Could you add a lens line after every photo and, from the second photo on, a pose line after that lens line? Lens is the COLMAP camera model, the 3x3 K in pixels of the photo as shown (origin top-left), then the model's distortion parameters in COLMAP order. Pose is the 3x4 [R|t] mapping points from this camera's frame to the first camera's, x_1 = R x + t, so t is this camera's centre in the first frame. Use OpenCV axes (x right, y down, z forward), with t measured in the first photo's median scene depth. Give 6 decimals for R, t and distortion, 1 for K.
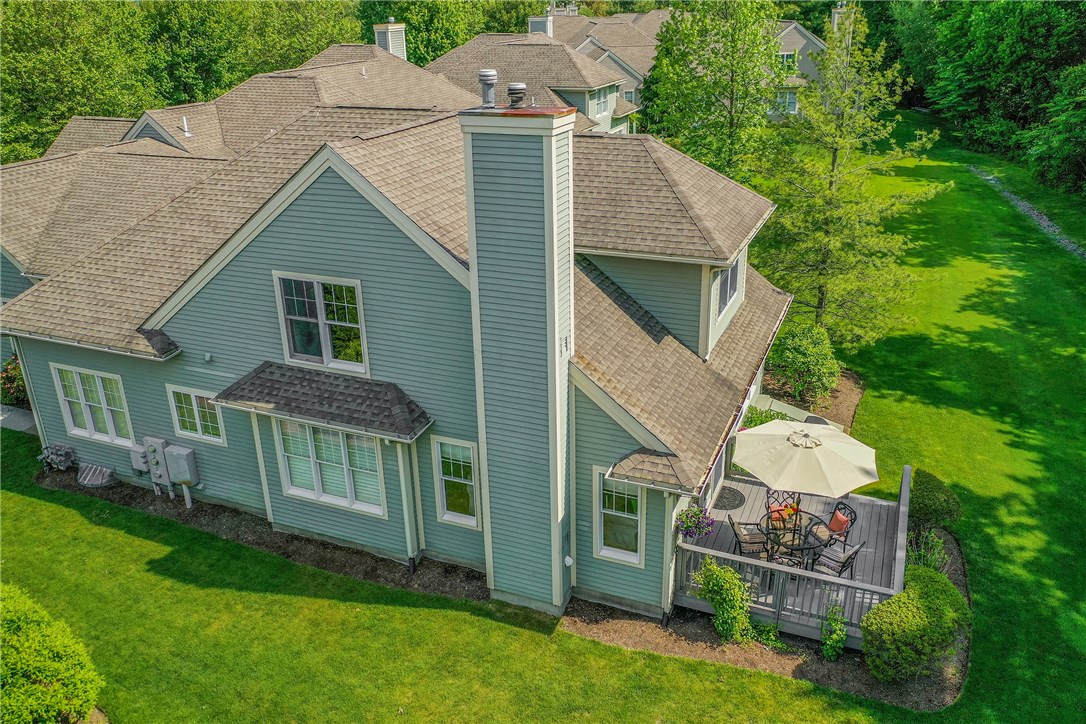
lens RADIAL K [[872.2, 0, 516.3], [0, 872.2, 365.3], [0, 0, 1]] dist [-0.007712, 0.005088]
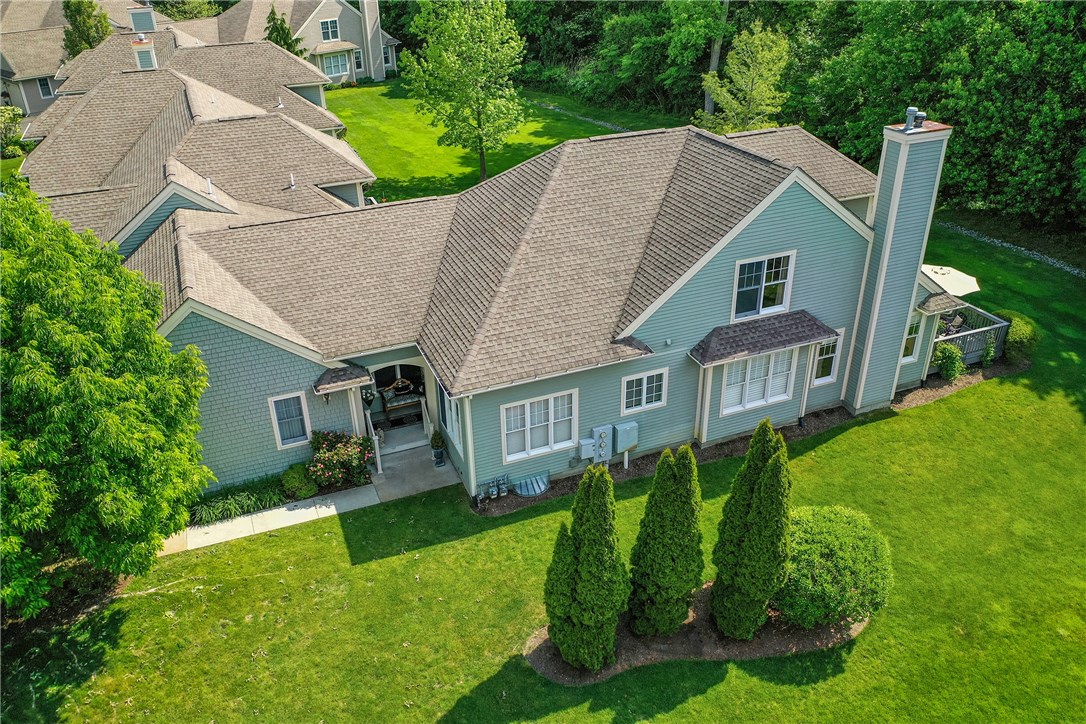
lens RADIAL K [[872.2, 0, 516.3], [0, 872.2, 365.3], [0, 0, 1]] dist [-0.007712, 0.005088]
pose [[0.701938, -0.335118, 0.628474, -1.445523], [0.284157, 0.940891, 0.184333, -0.304578], [-0.653099, 0.049195, 0.755673, 0.148077]]
